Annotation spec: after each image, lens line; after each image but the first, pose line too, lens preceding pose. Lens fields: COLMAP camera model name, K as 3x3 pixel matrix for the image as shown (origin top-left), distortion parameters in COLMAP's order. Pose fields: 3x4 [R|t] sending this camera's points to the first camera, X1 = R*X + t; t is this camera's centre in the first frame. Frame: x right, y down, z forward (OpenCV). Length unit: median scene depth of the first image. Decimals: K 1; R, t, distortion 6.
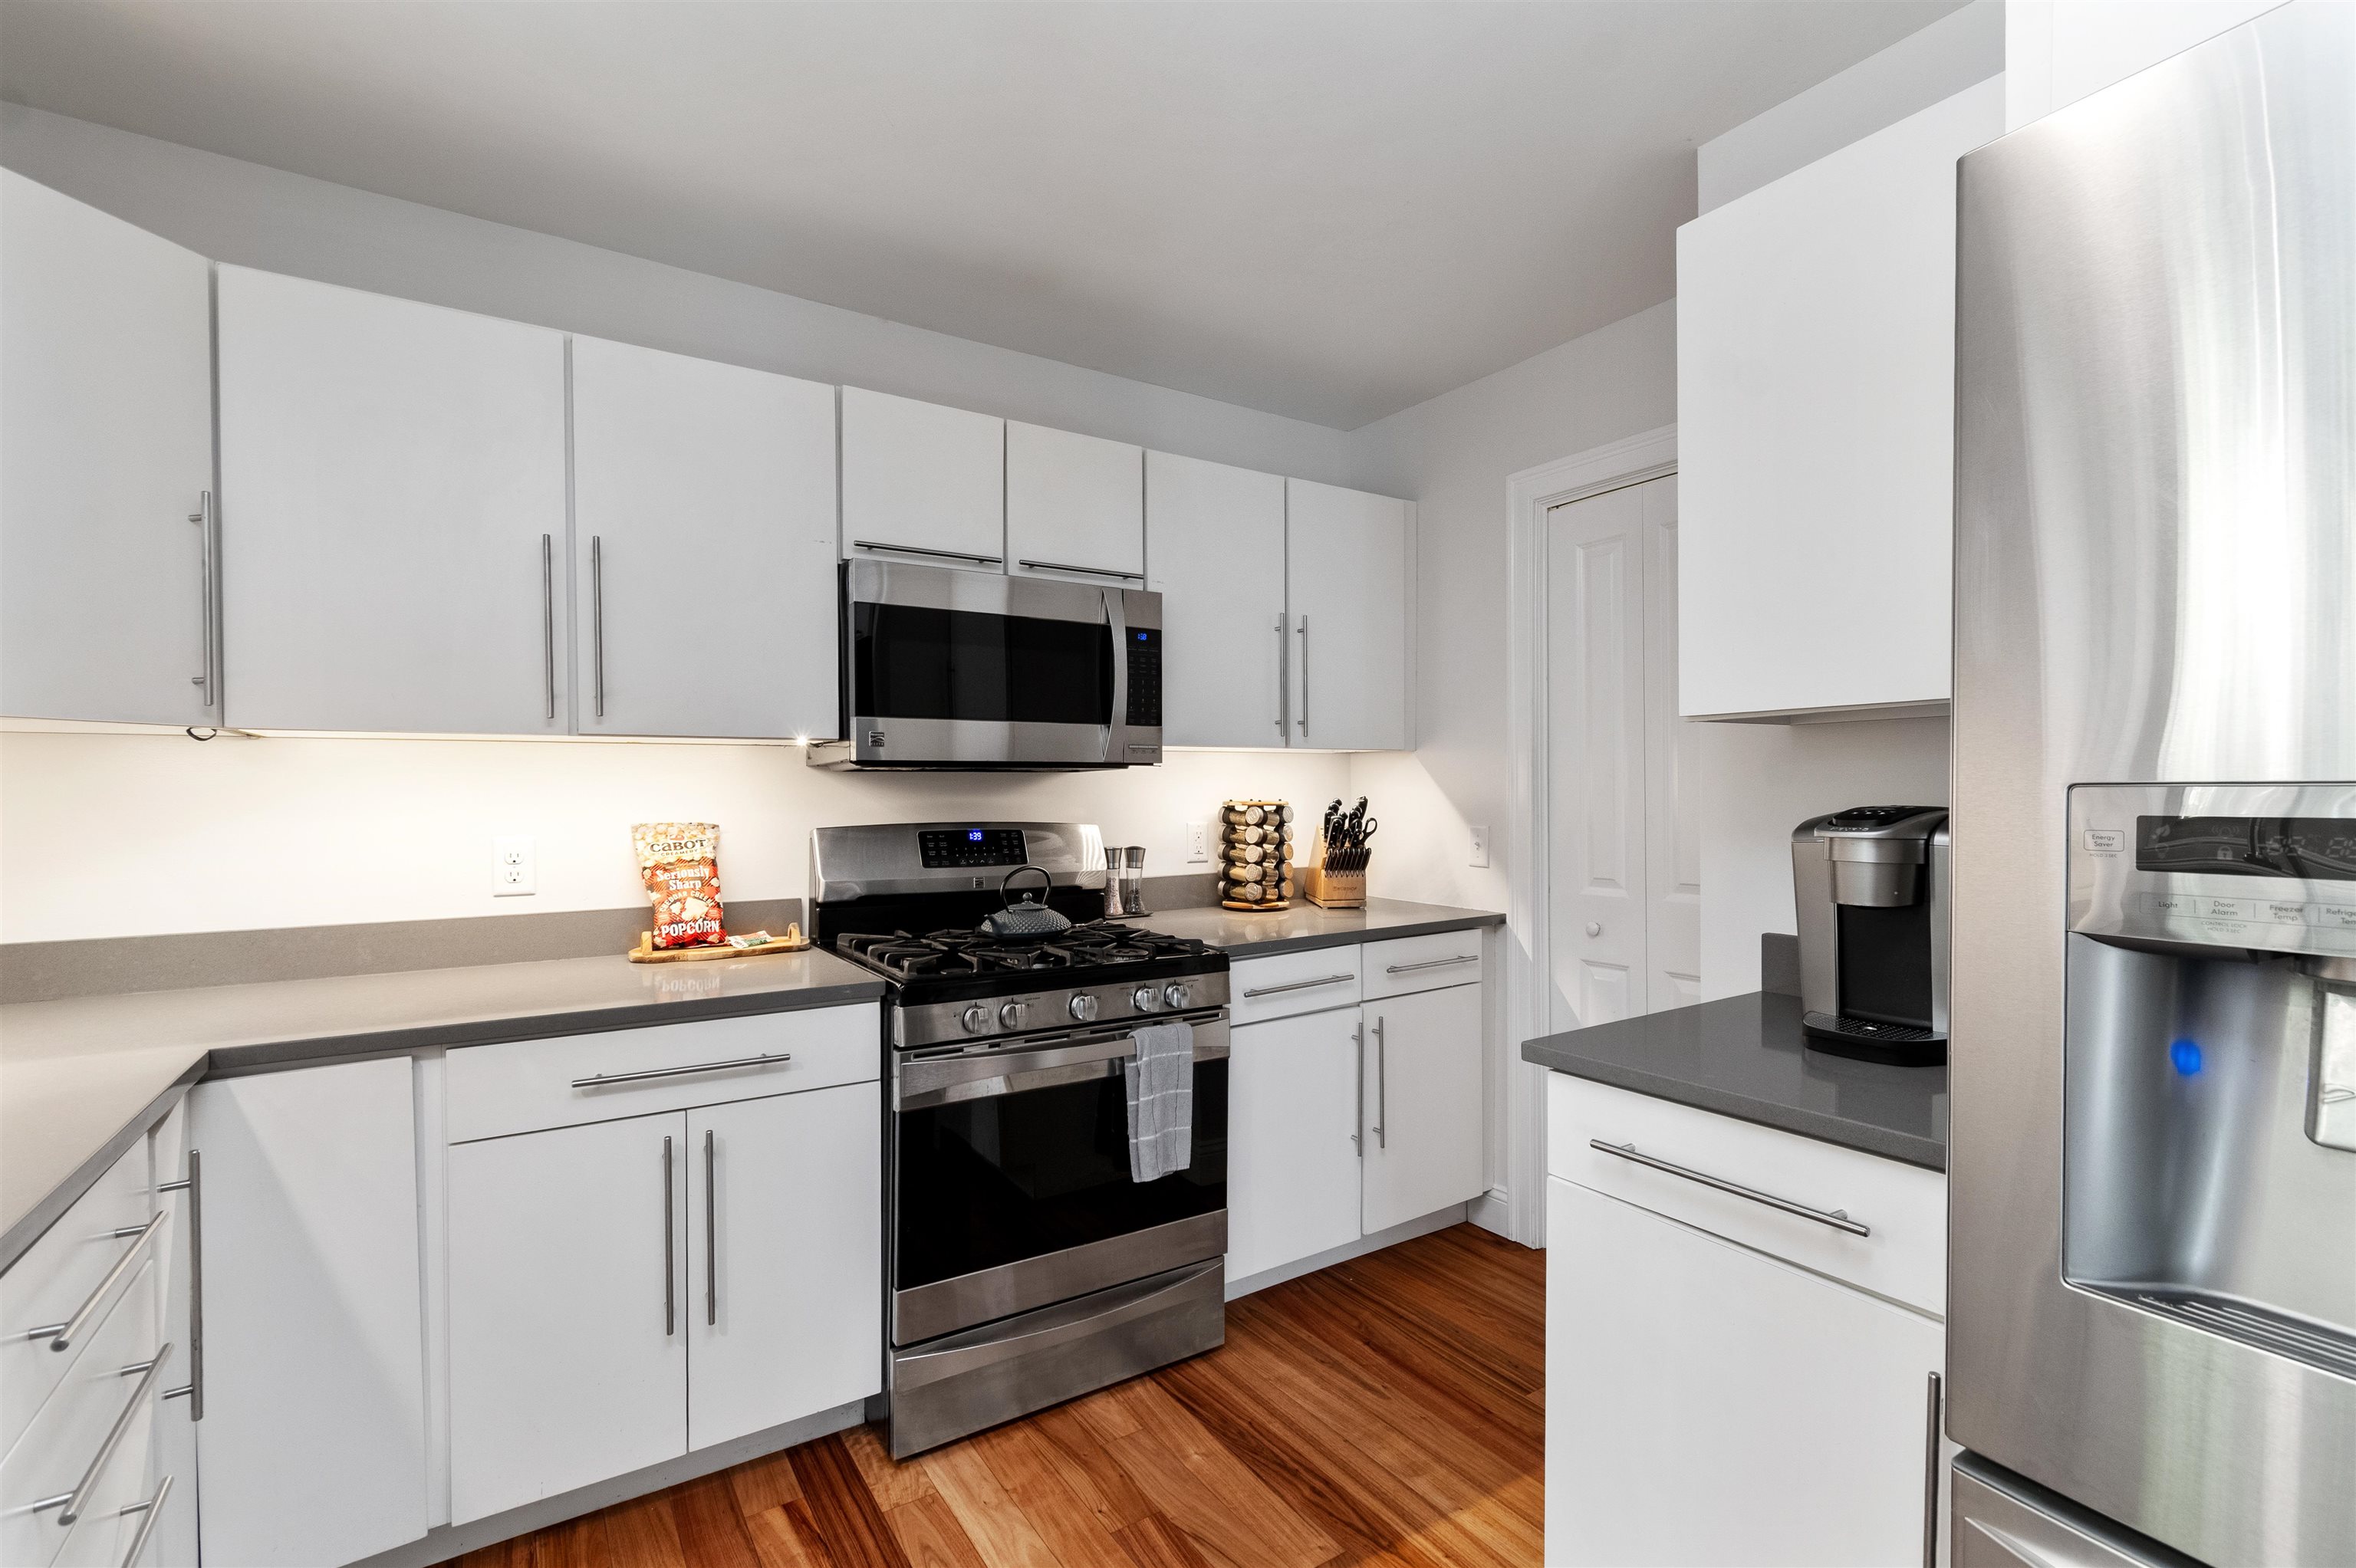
lens RADIAL K [[1057.4, 0, 1185.1], [0, 1057.4, 808.5], [0, 0, 1]] dist [0.001054, -0.000840]
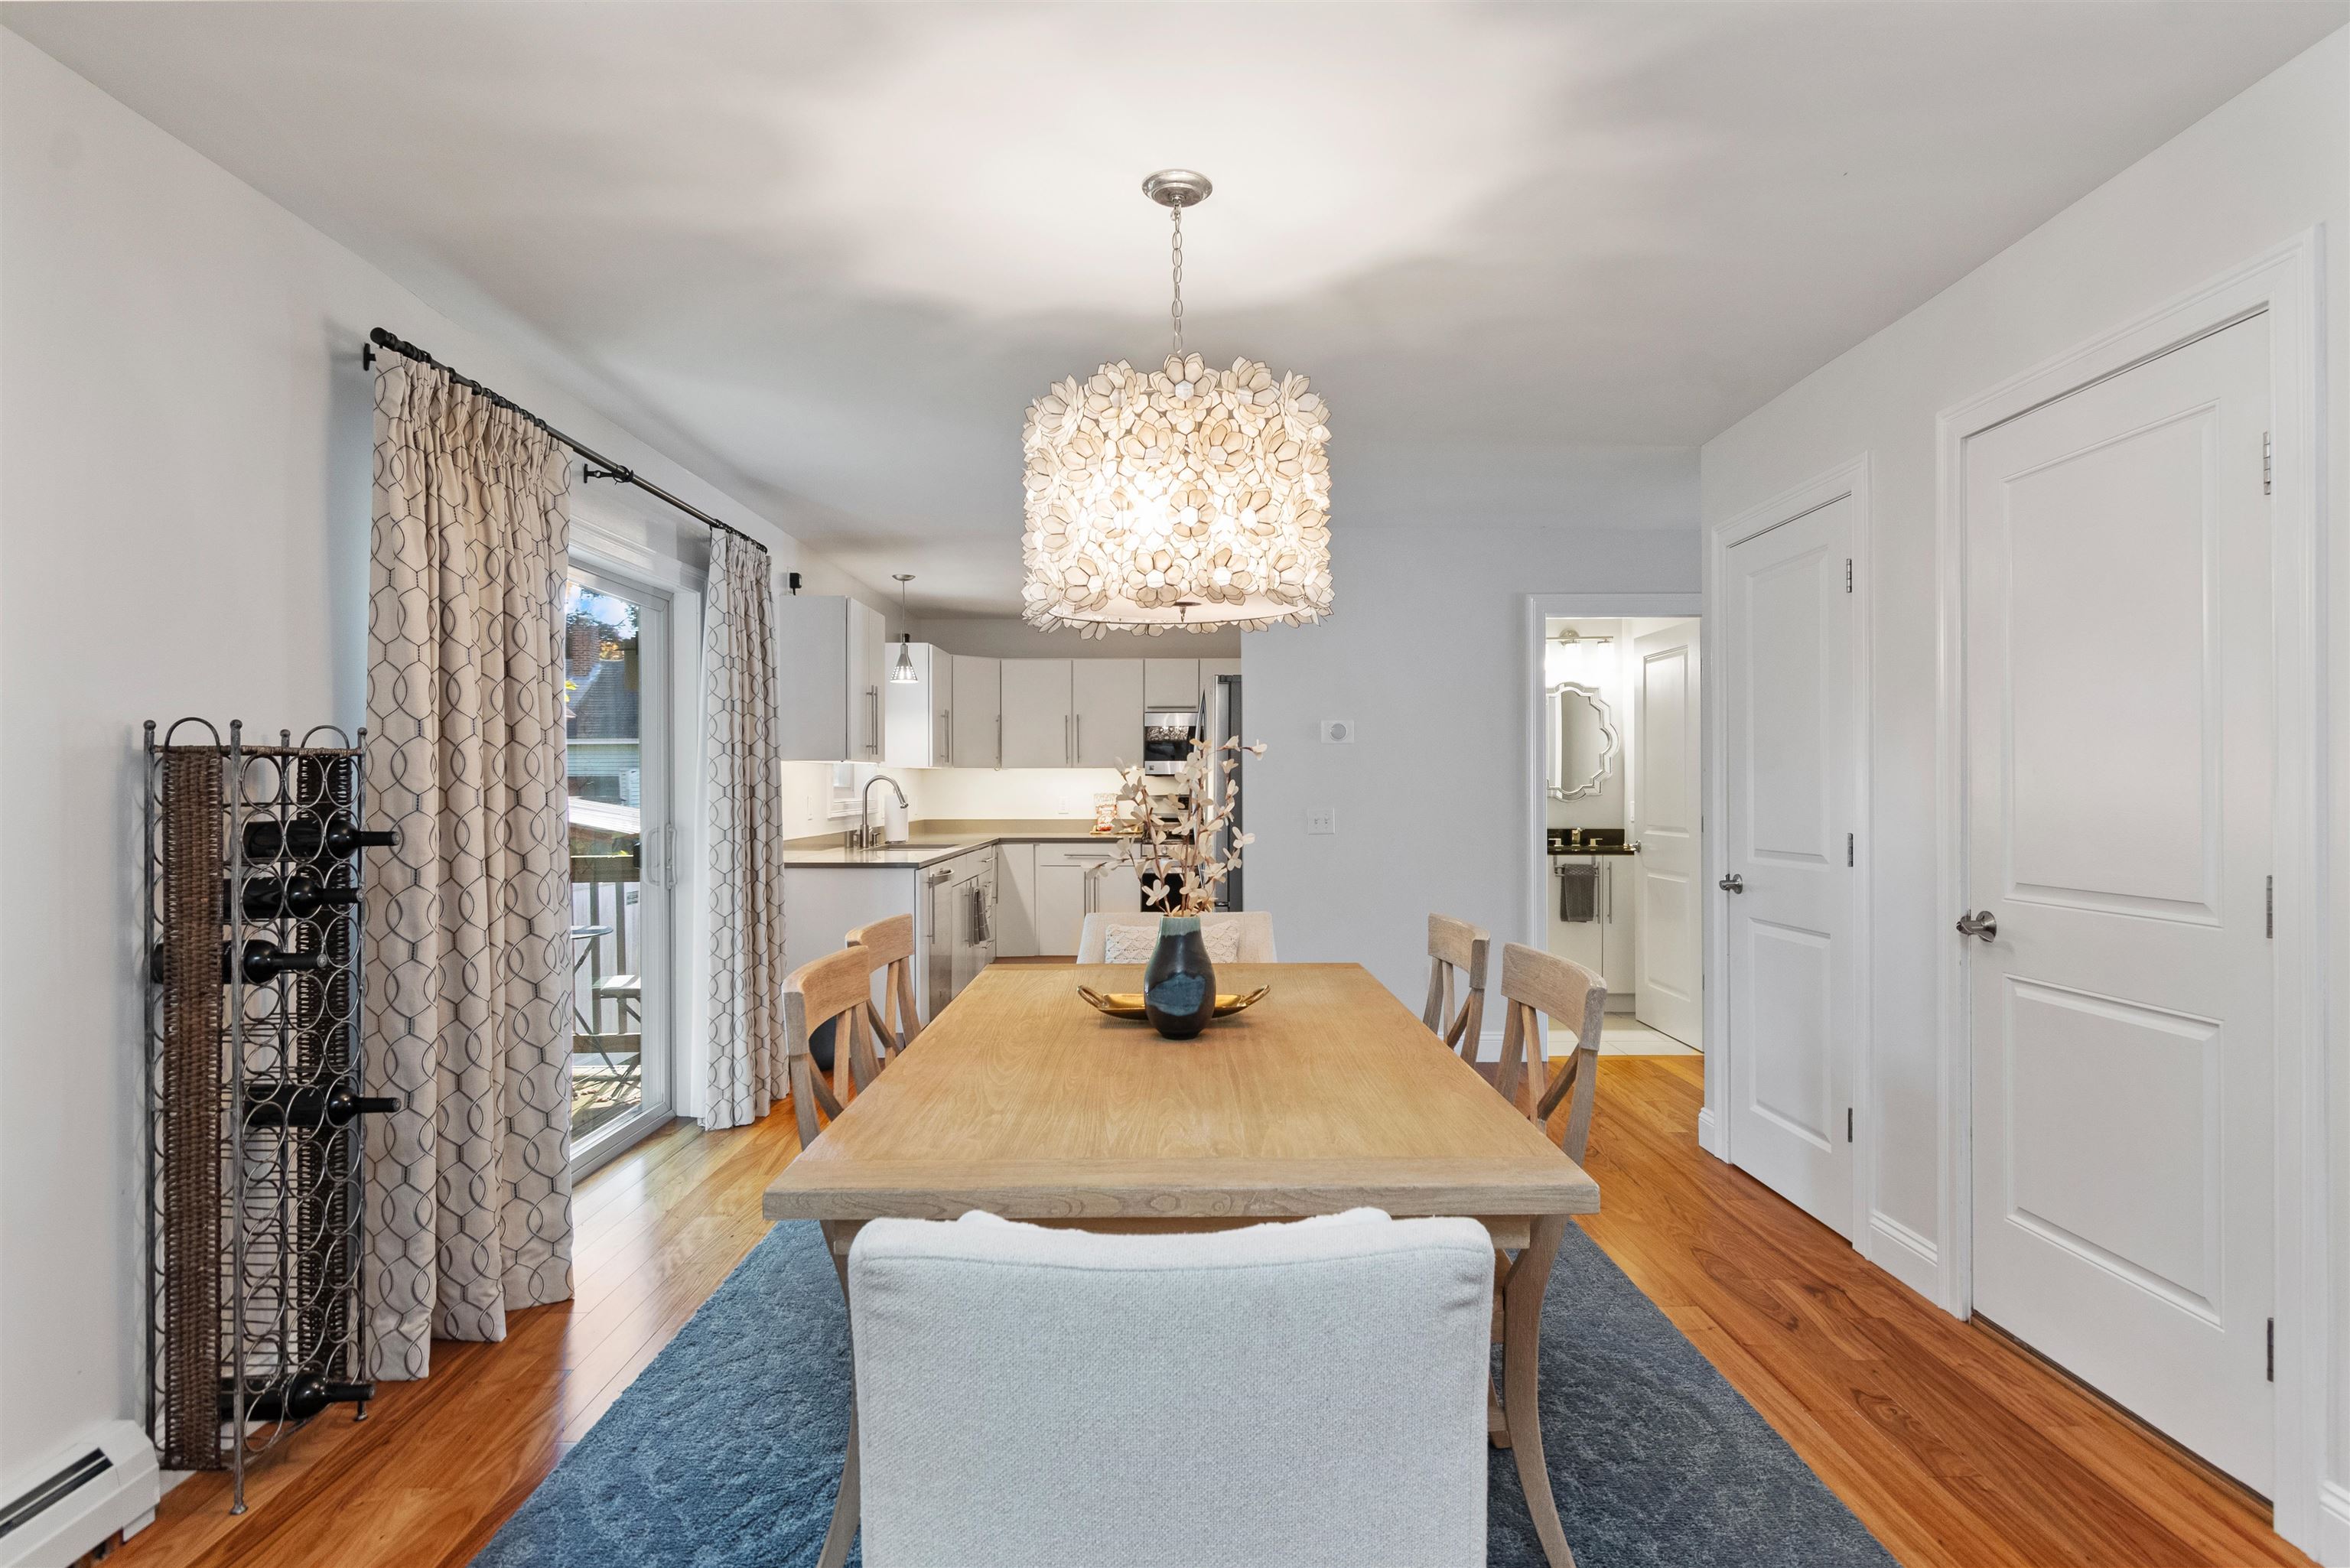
lens RADIAL K [[1253.0, 0, 1181.7], [0, 1253.0, 779.4], [0, 0, 1]] dist [0.000607, -0.002034]
pose [[0.843954, 0.002606, -0.536409, 1.791779], [-0.010775, 0.999869, -0.012096, 0.016075], [0.536307, 0.015988, 0.843872, -2.128330]]
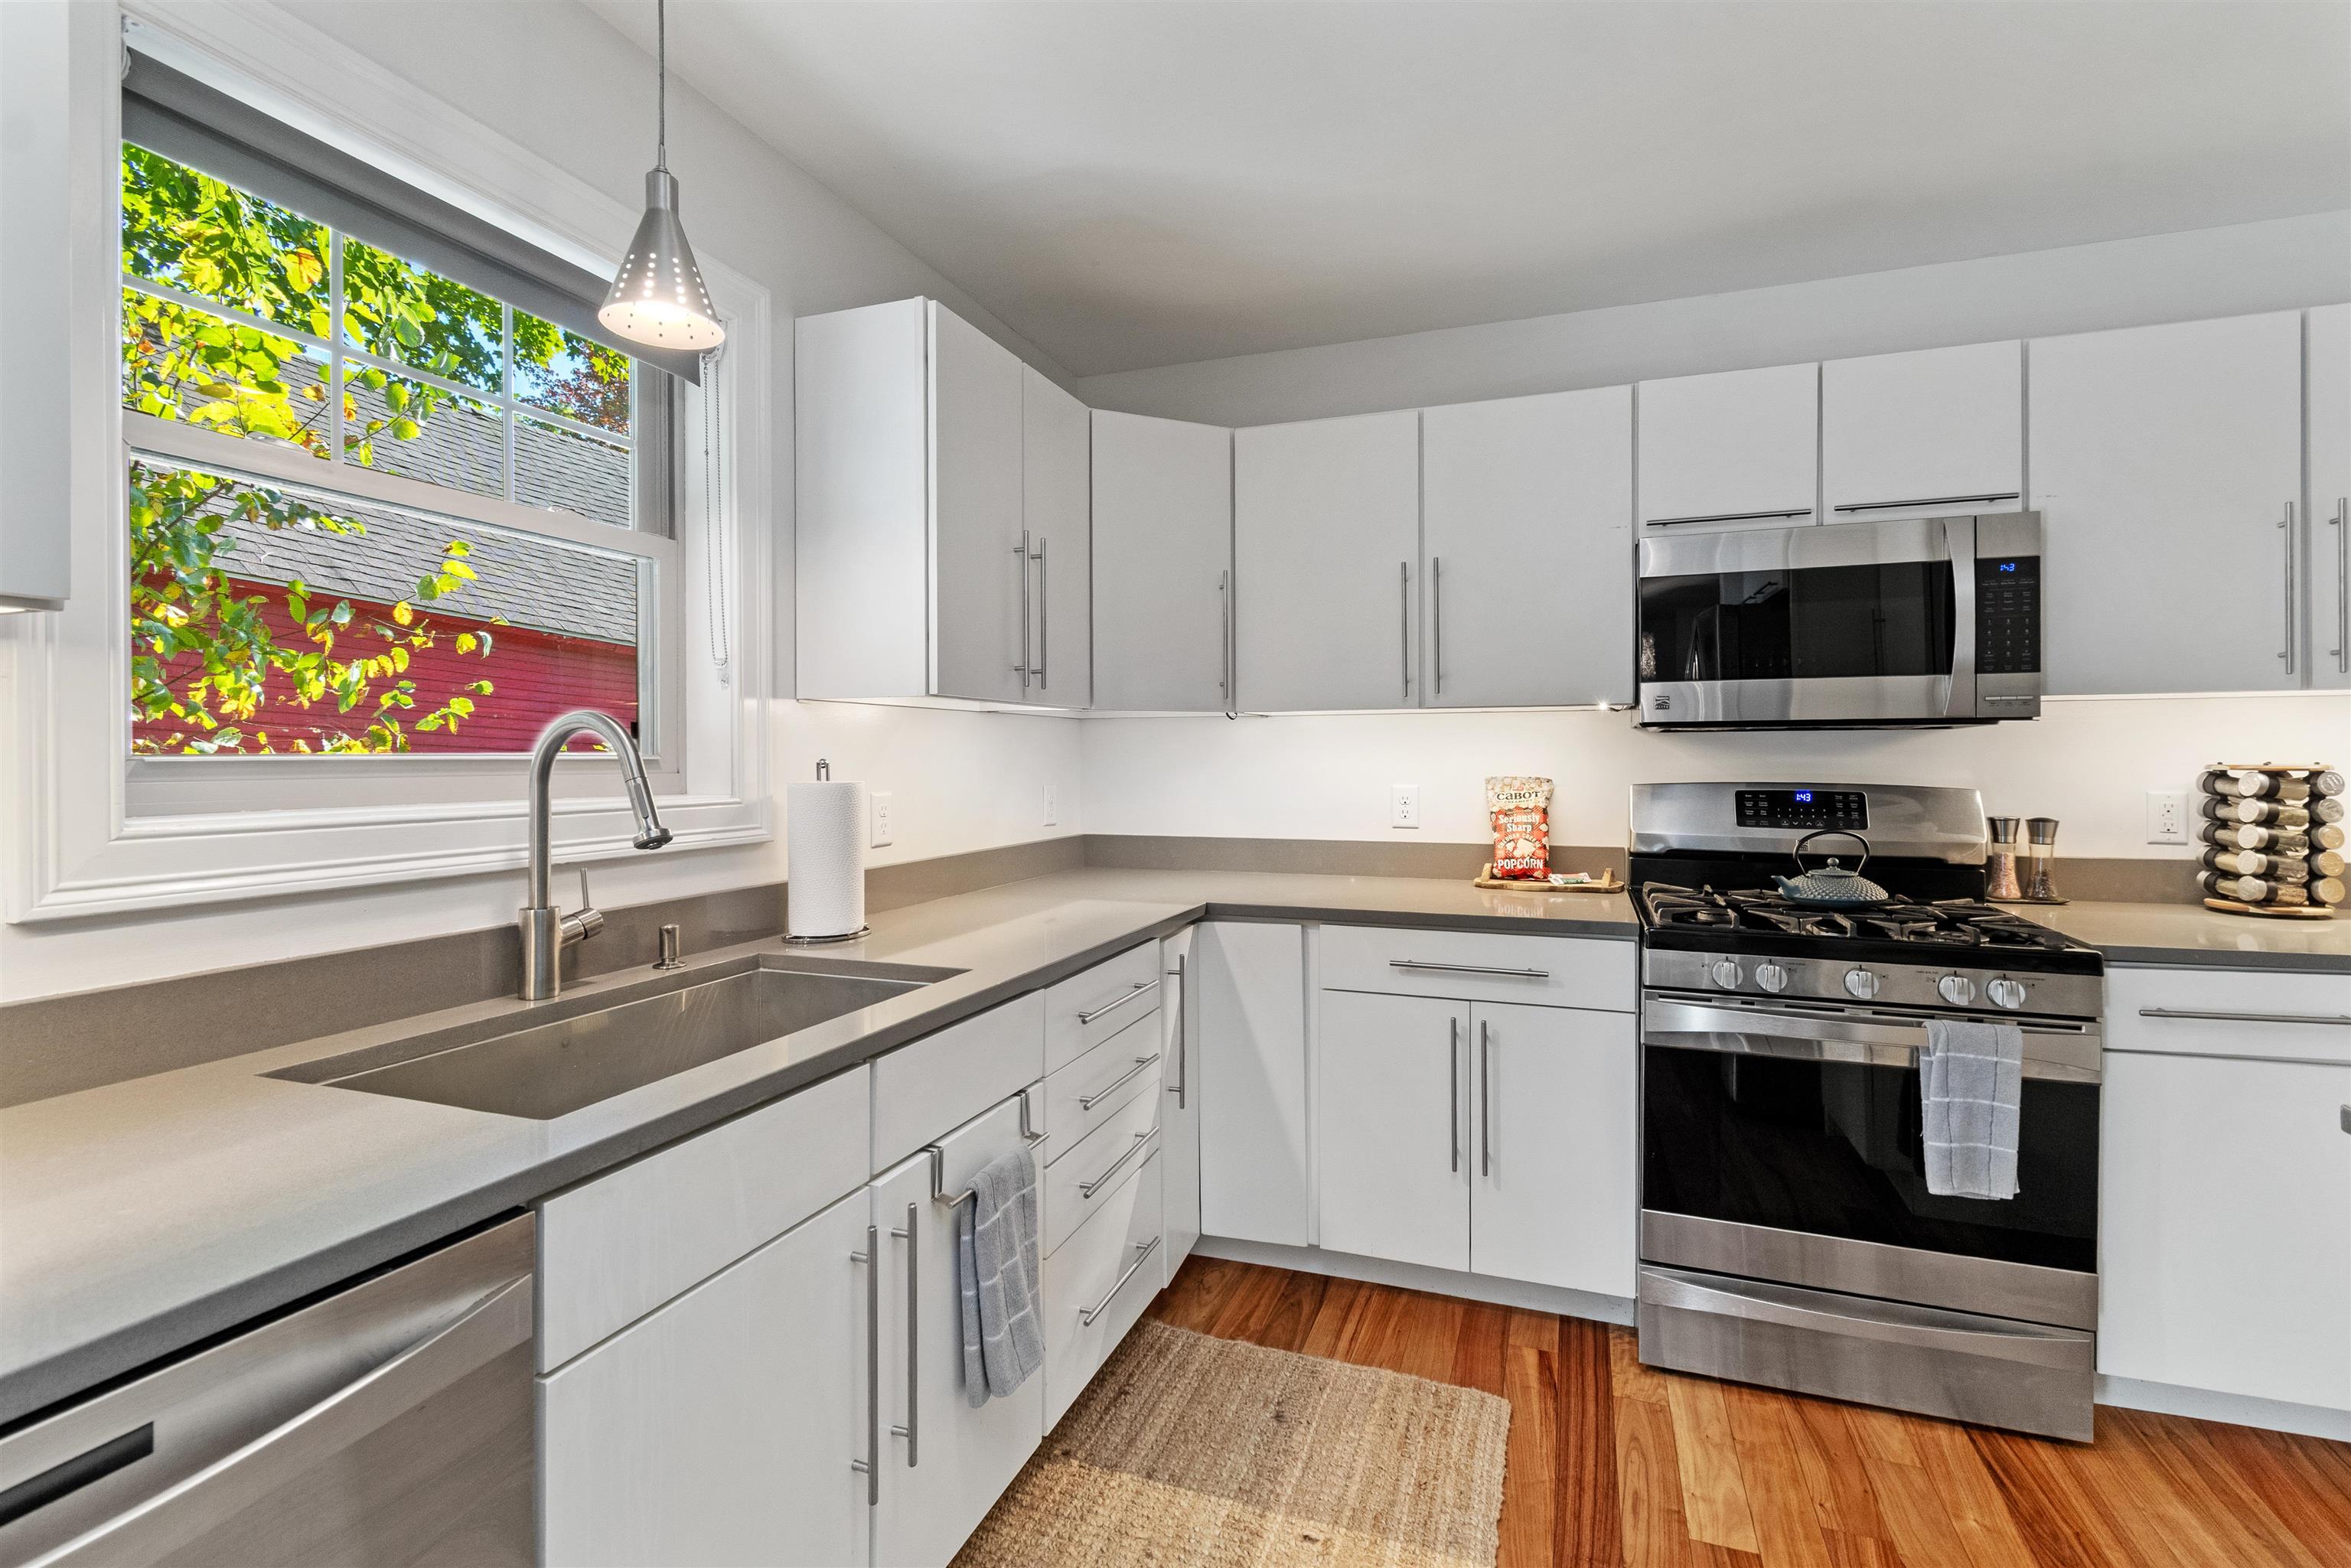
lens RADIAL K [[1049.6, 0, 1189.5], [0, 1049.6, 757.2], [0, 0, 1]] dist [0.001874, -0.001475]
pose [[0.602646, 0.005028, -0.797993, 0.261853], [-0.013177, 0.999907, -0.003651, 0.000520], [0.797900, 0.012716, 0.602656, -0.027822]]
